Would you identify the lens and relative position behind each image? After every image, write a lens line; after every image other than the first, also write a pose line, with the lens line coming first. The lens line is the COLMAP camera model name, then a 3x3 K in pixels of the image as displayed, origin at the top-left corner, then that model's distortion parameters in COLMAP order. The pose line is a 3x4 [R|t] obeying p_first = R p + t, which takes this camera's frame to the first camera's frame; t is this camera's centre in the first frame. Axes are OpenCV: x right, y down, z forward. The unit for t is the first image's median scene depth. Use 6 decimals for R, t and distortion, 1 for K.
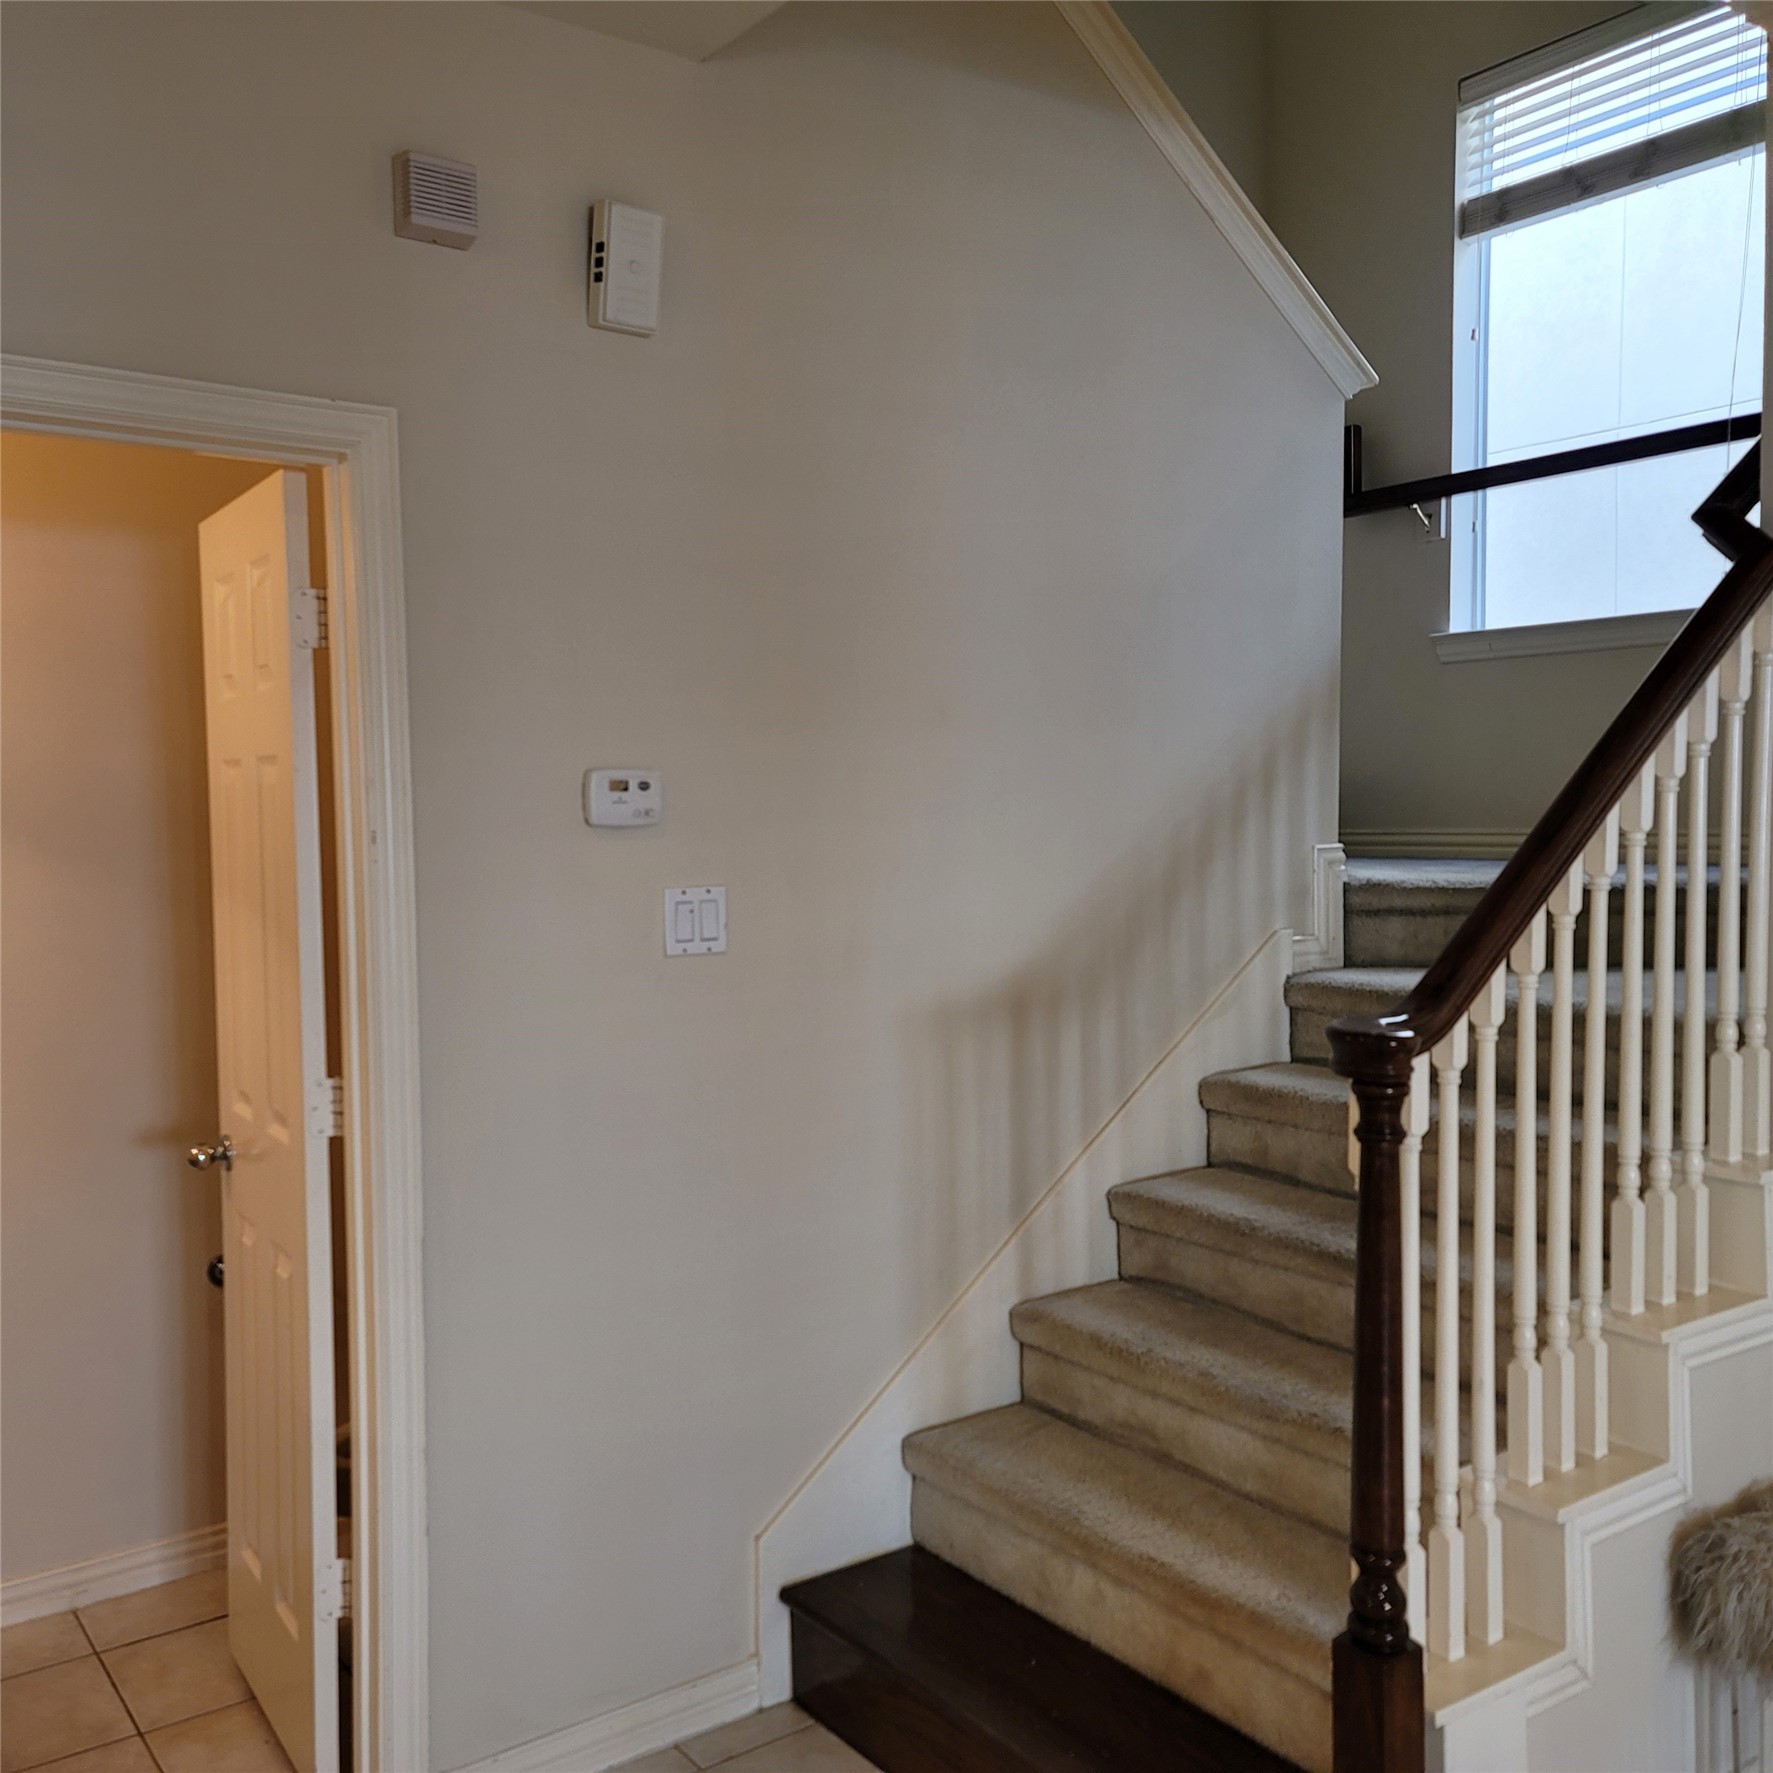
lens RADIAL K [[1700.7, 0, 918.7], [0, 1700.7, 890.1], [0, 0, 1]] dist [0.066870, 0.005998]
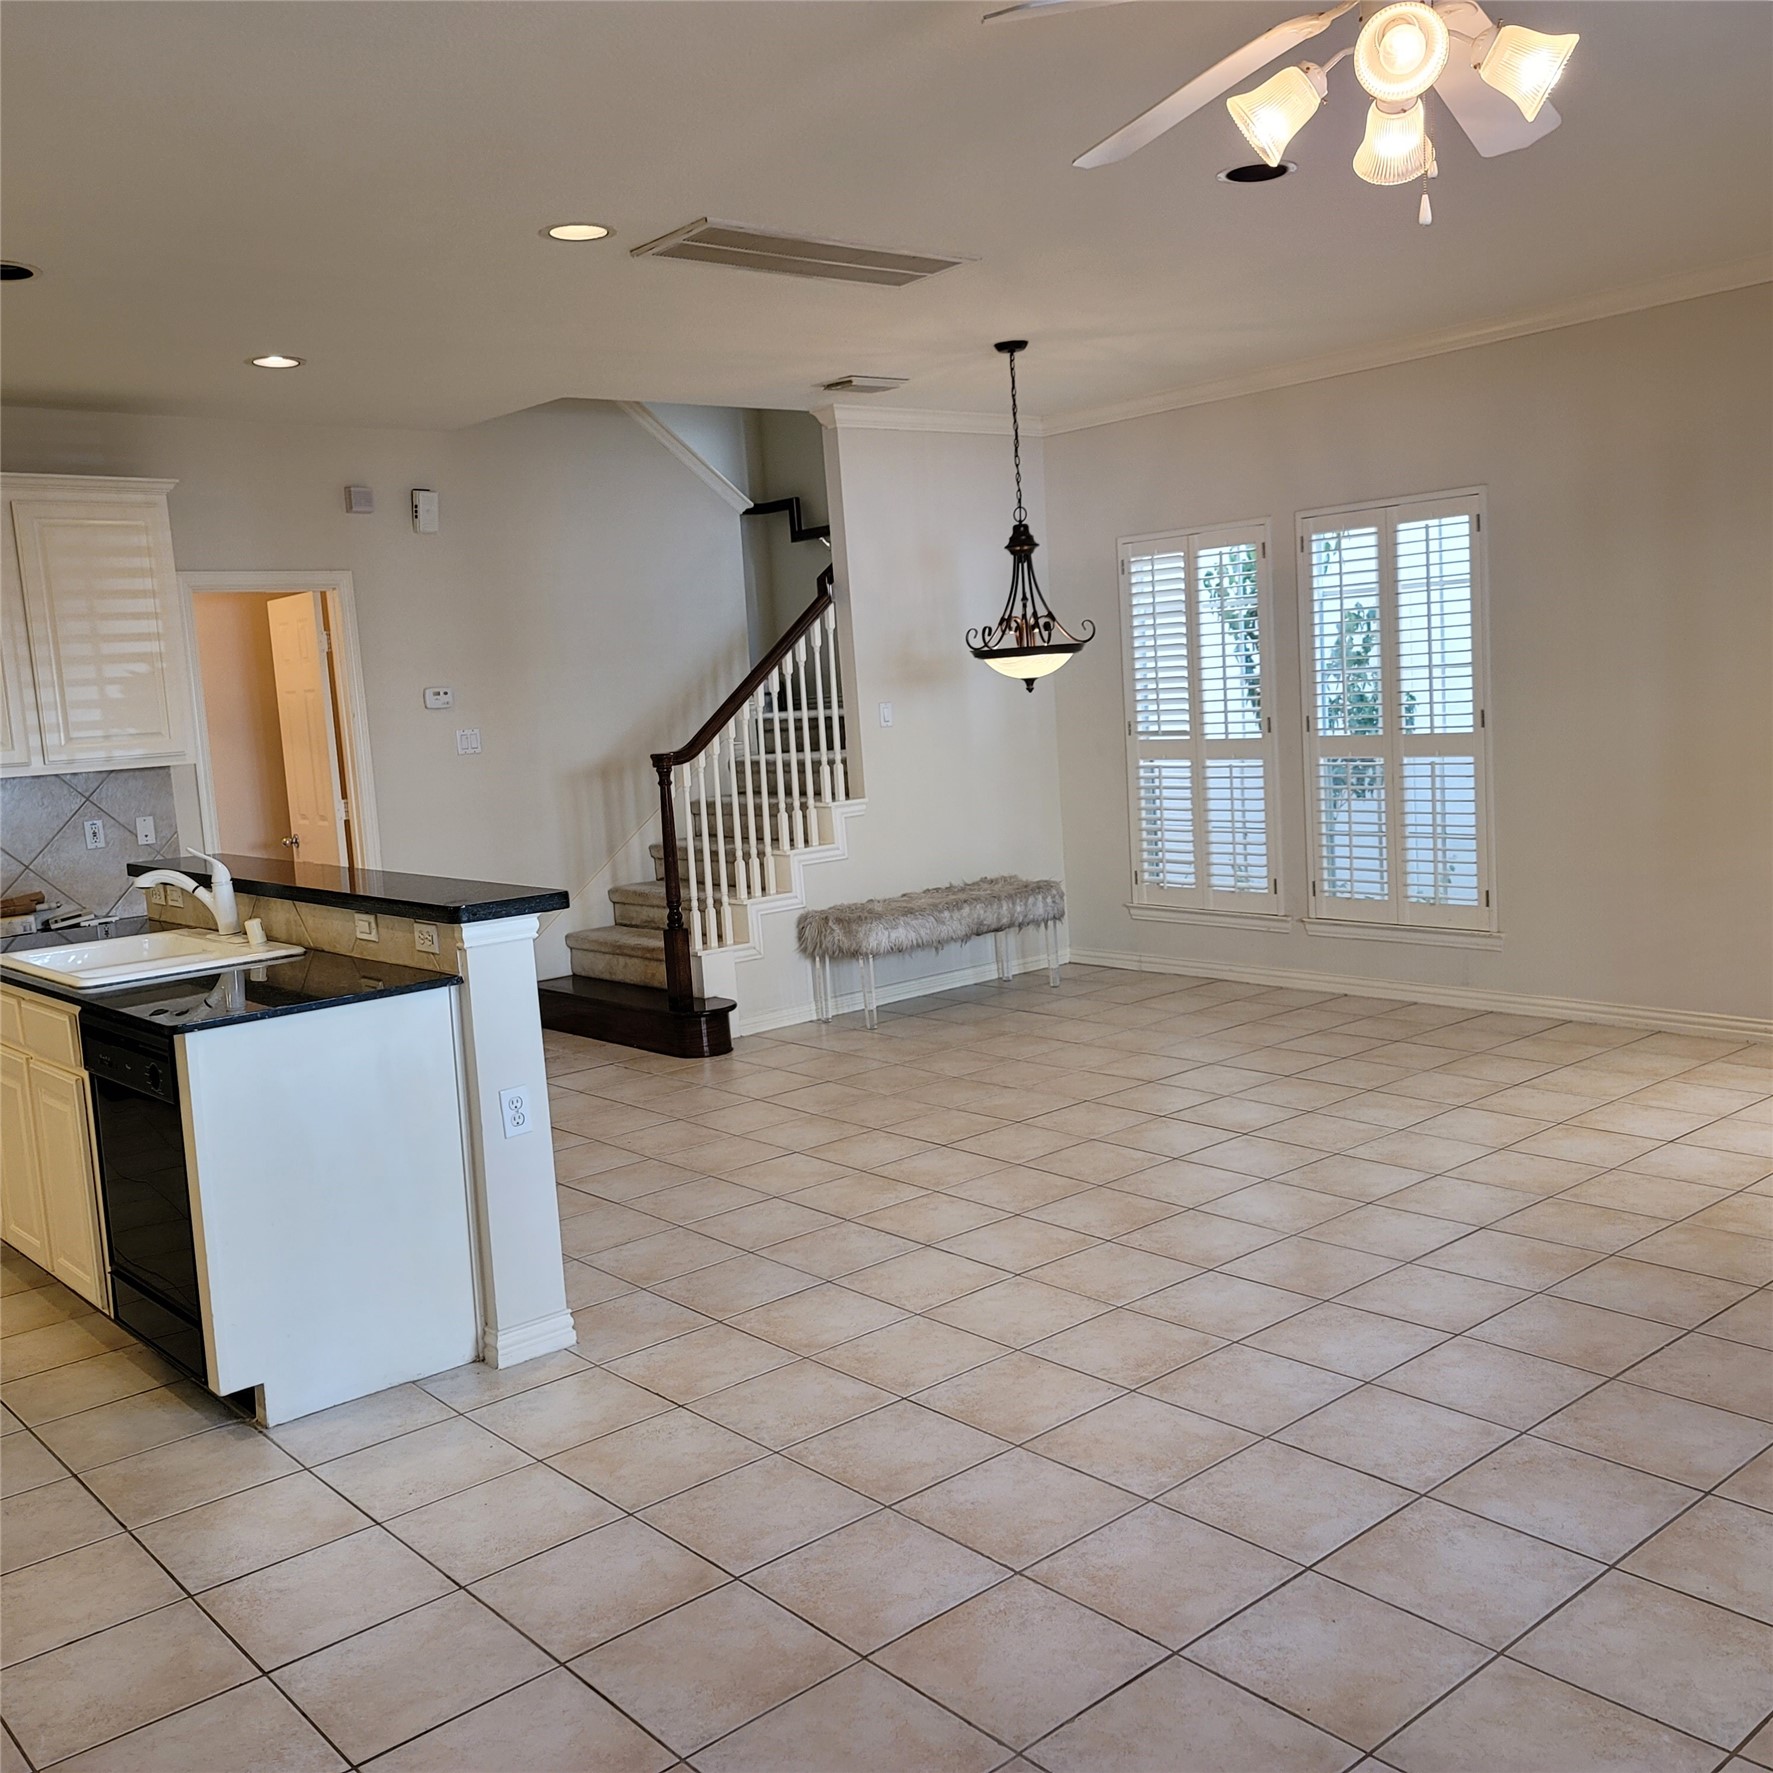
lens RADIAL K [[1714.5, 0, 882.1], [0, 1714.5, 876.5], [0, 0, 1]] dist [0.056220, -0.007908]
pose [[0.996423, -0.061537, 0.057913, 0.351827], [0.058289, 0.996716, 0.056206, 0.115731], [-0.061181, -0.052630, 0.996738, -1.783138]]
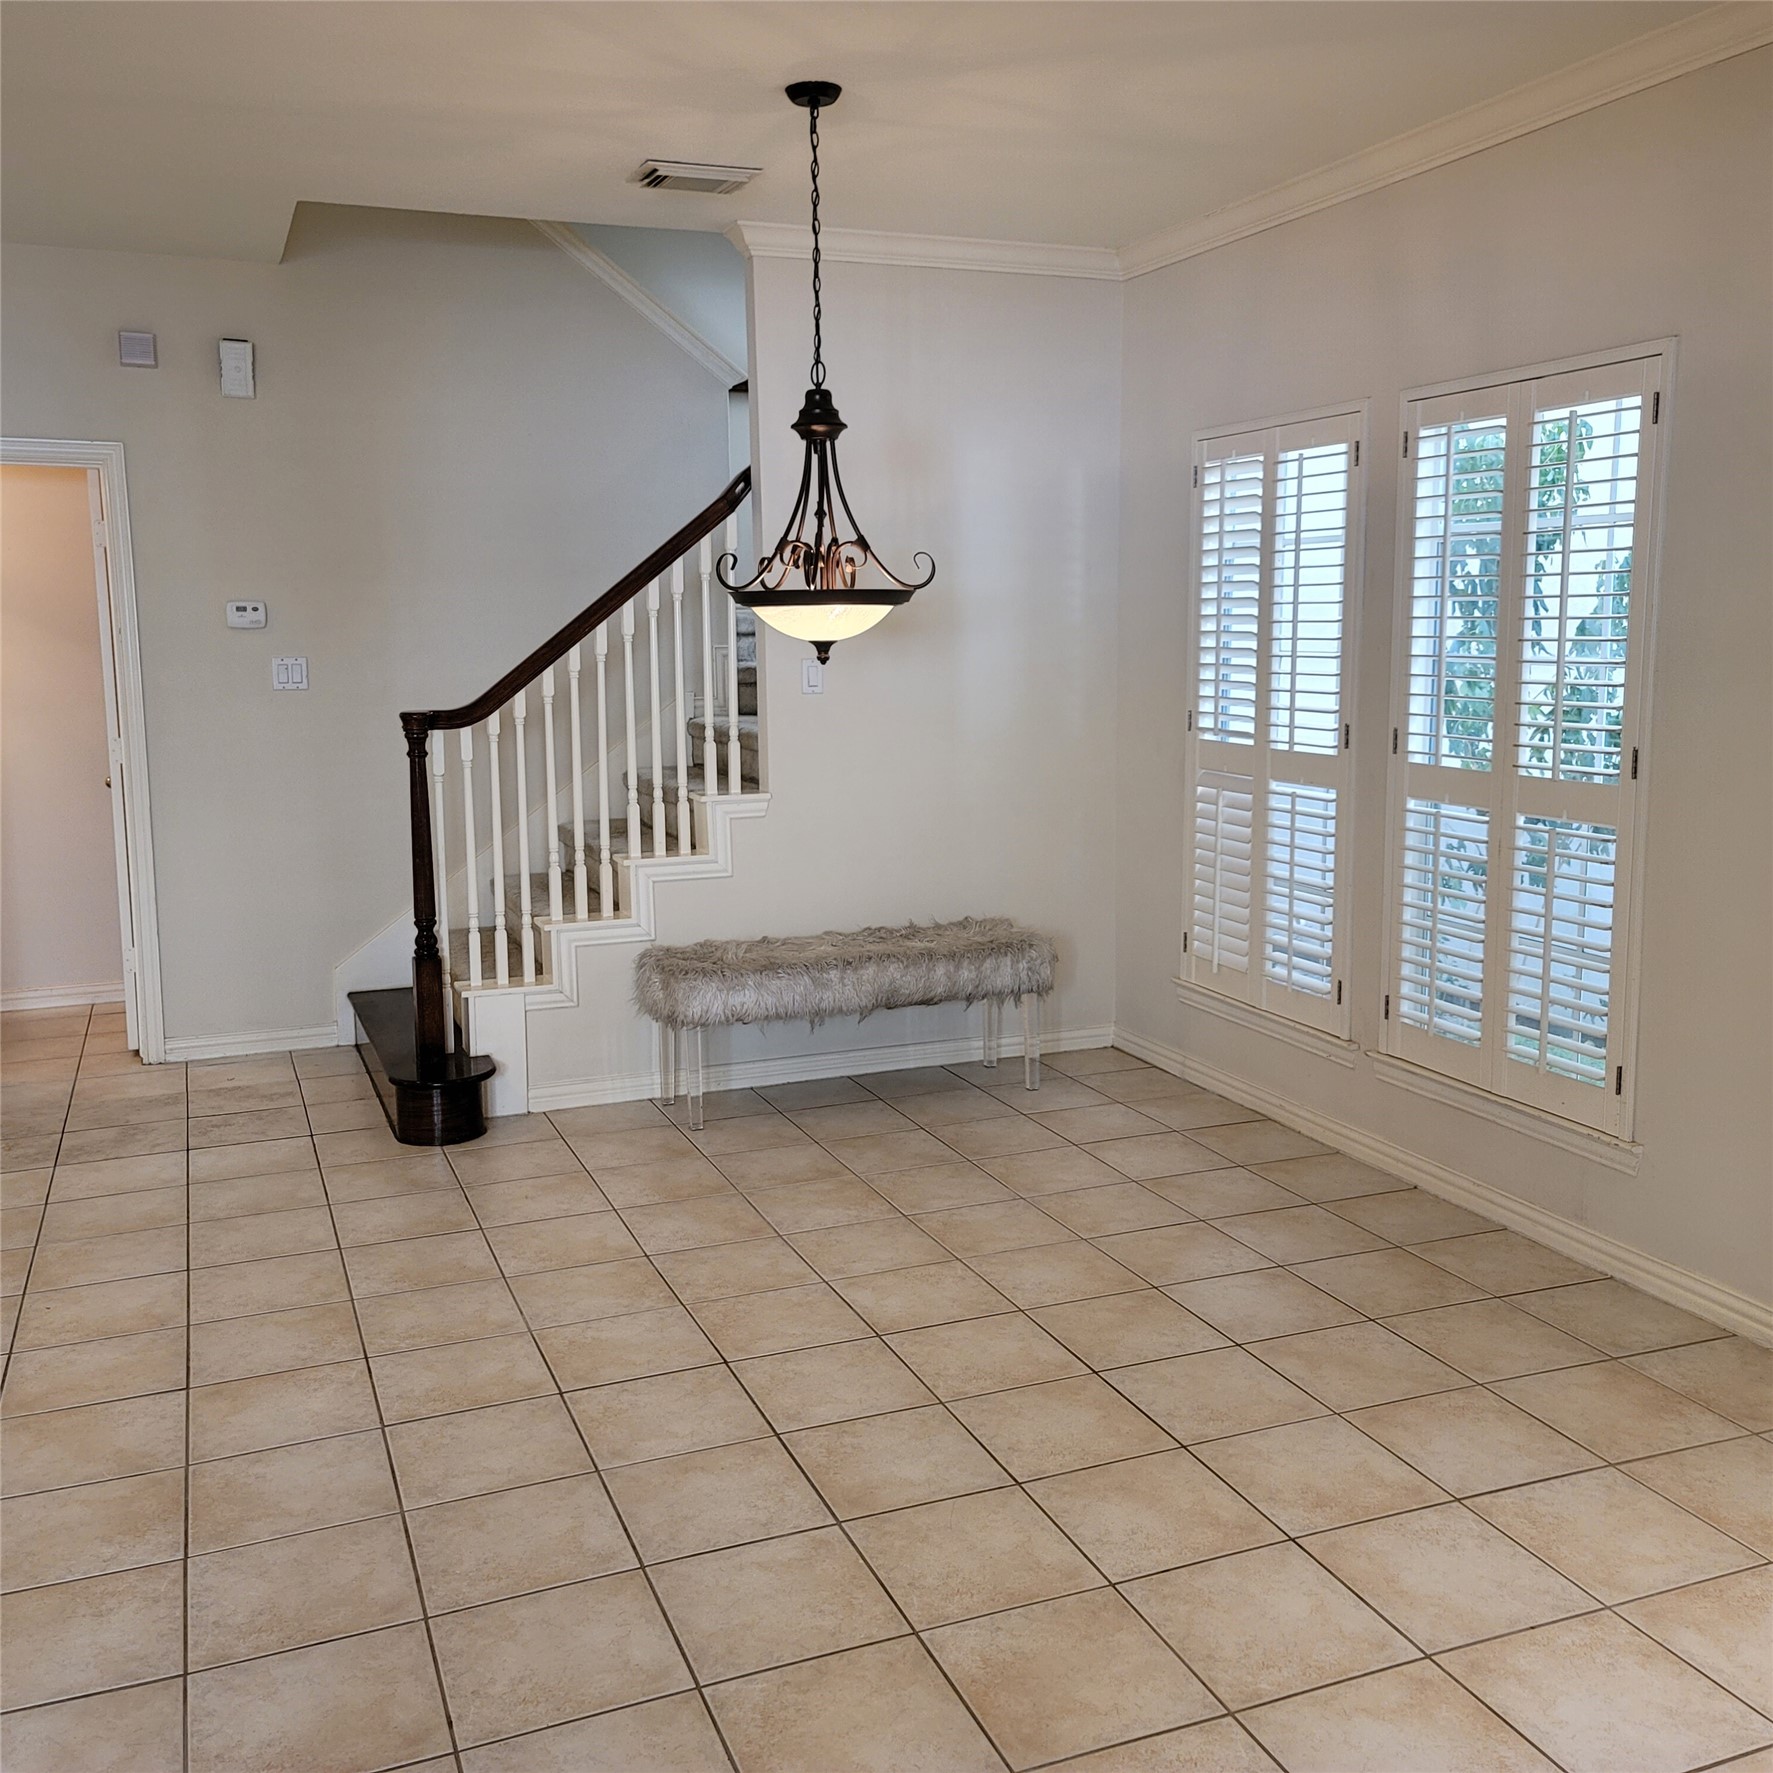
lens RADIAL K [[1724.5, 0, 895.1], [0, 1724.5, 853.2], [0, 0, 1]] dist [0.059228, 0.001724]
pose [[0.967790, 0.036922, -0.249036, 1.112294], [-0.017009, 0.996517, 0.081641, 0.050114], [0.251183, -0.074775, 0.965047, -0.892106]]
